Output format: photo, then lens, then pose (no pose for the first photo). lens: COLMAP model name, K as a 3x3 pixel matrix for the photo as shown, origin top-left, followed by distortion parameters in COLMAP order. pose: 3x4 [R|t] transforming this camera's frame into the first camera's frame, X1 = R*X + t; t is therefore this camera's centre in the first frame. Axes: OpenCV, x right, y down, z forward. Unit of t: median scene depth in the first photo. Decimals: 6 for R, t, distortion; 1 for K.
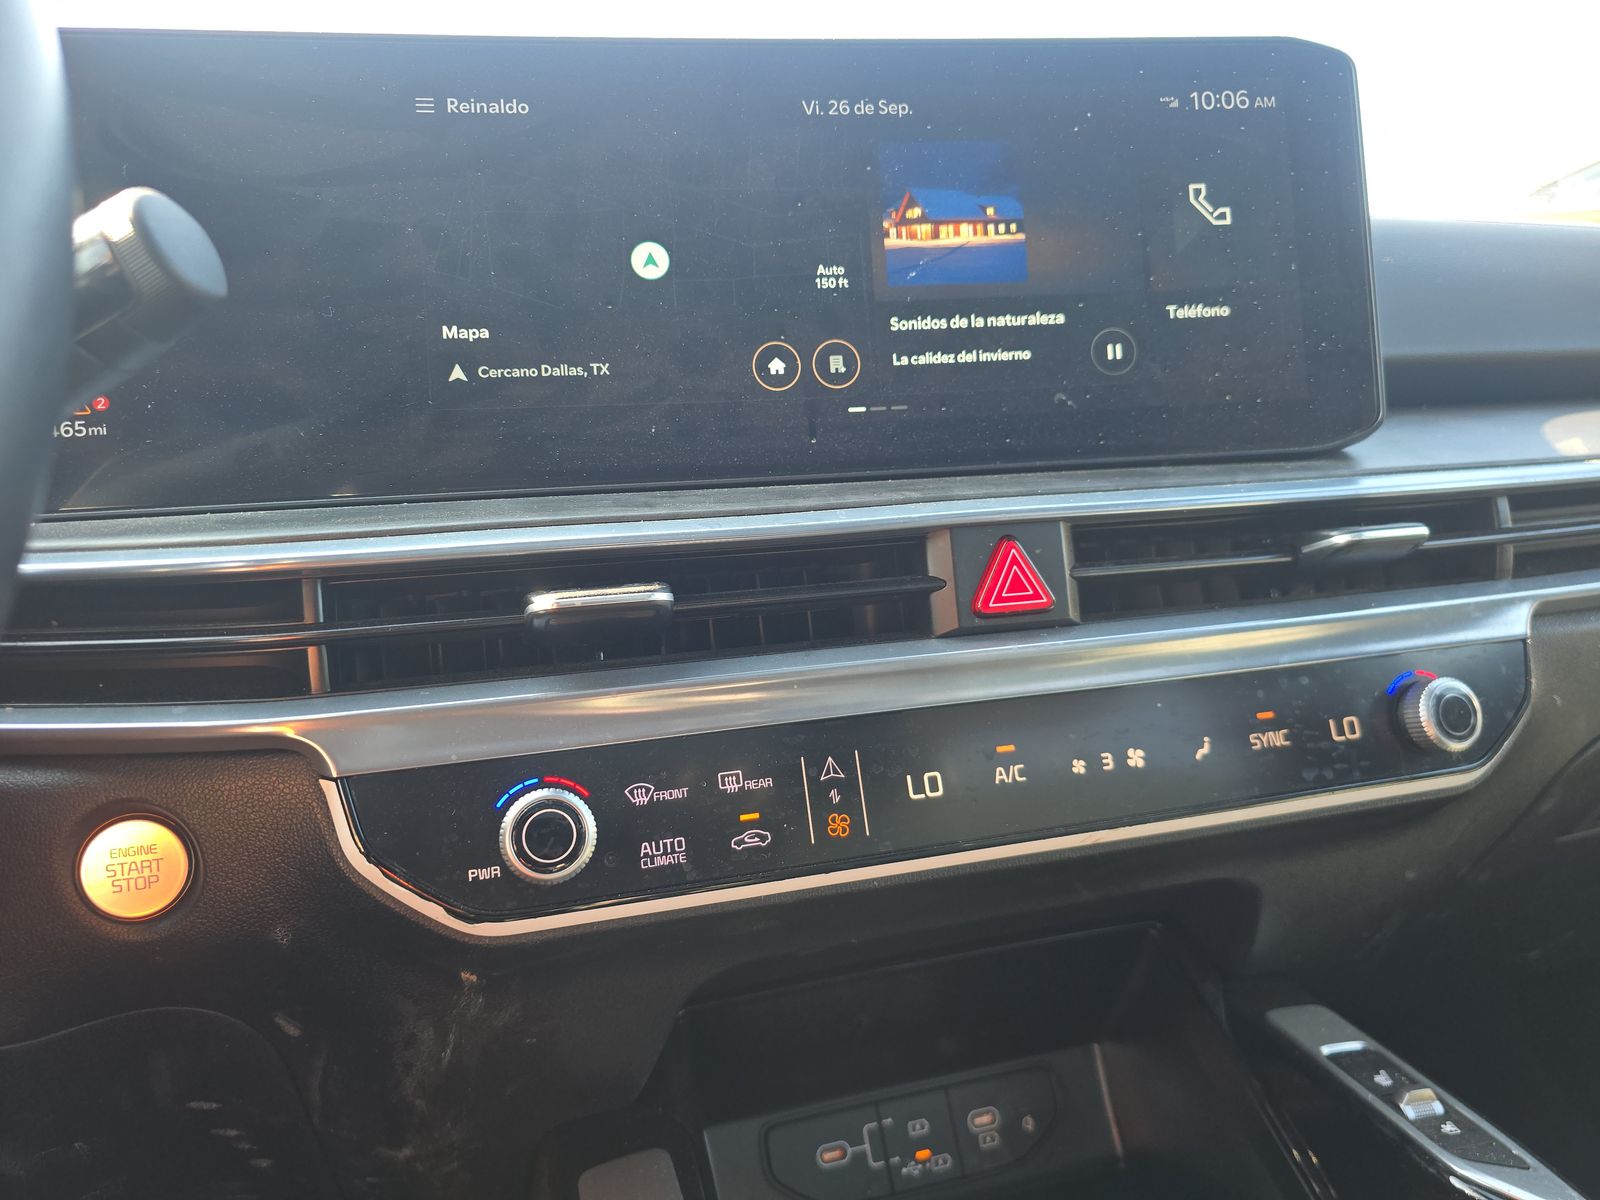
lens RADIAL K [[1087.8, 0, 810.2], [0, 1087.8, 601.5], [0, 0, 1]] dist [-0.001106, -0.023938]
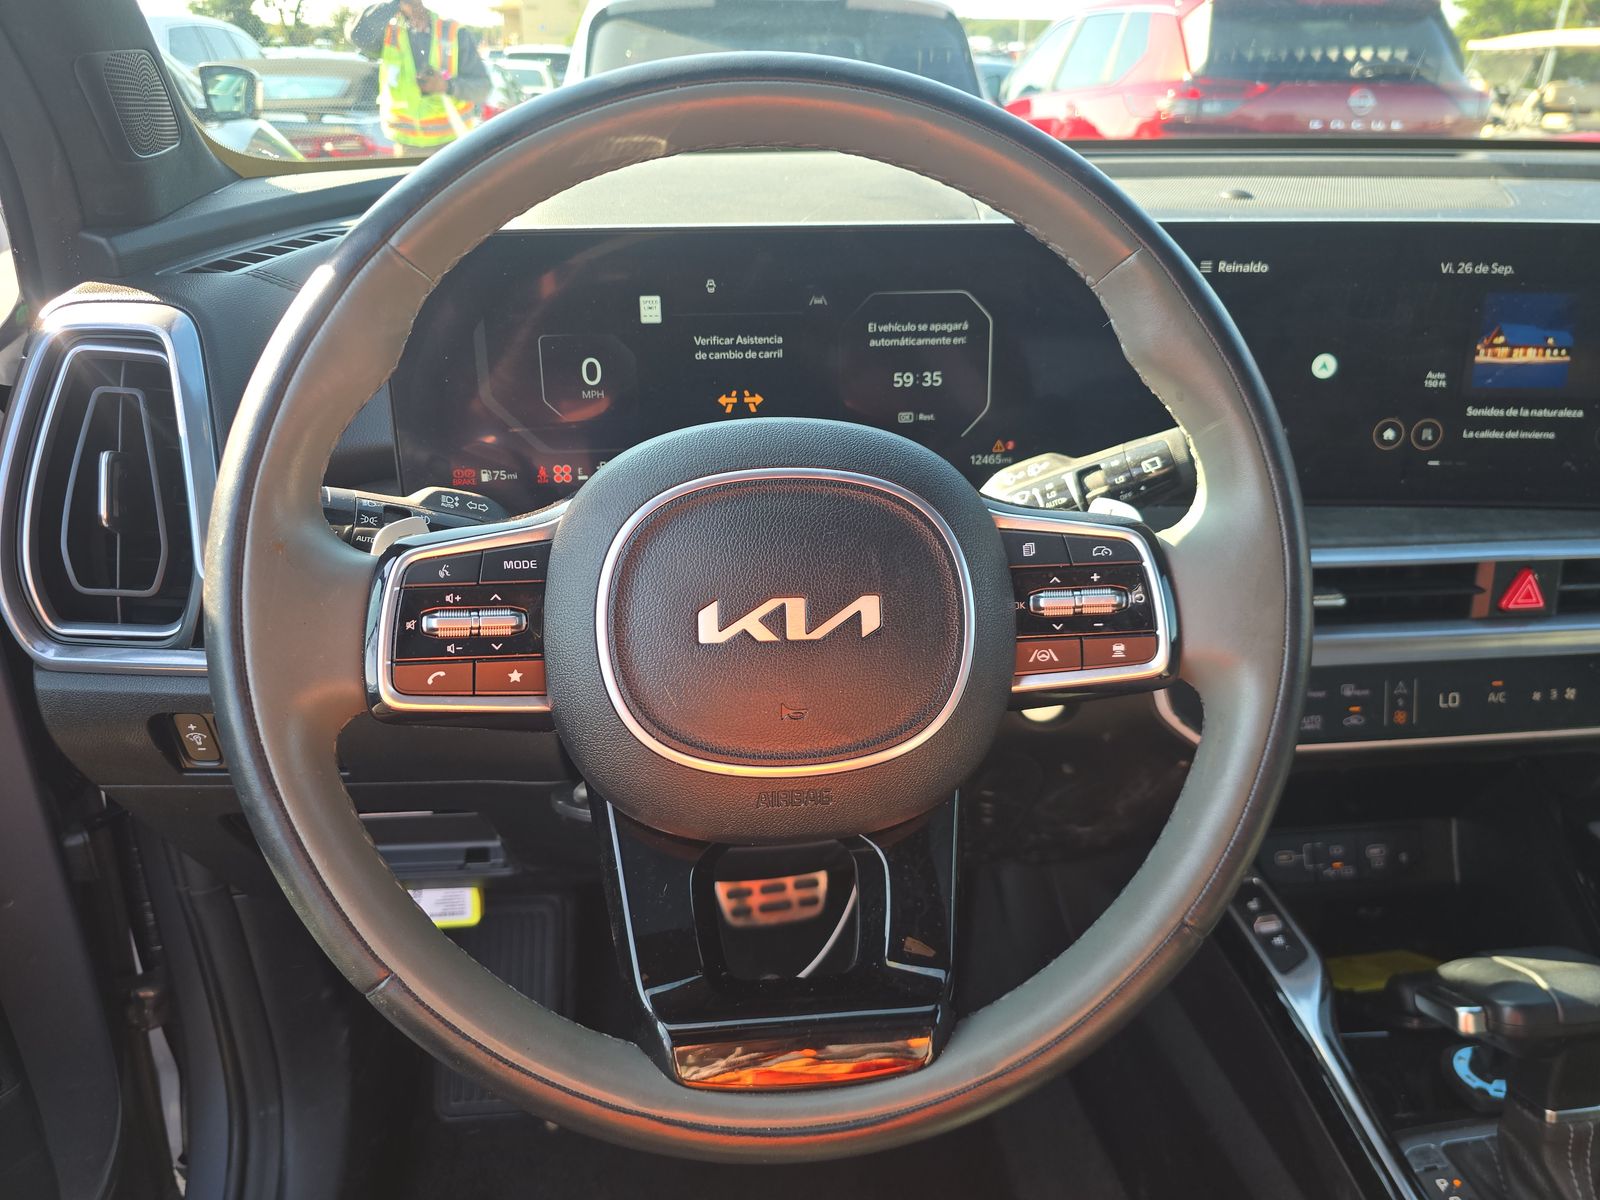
lens RADIAL K [[1087.8, 0, 792.0], [0, 1087.8, 591.6], [0, 0, 1]] dist [-0.001106, -0.023938]
pose [[0.980956, 0.112524, -0.158315, -0.614261], [-0.061539, 0.953155, 0.296157, -0.411294], [0.184224, -0.280774, 0.941927, -0.748707]]
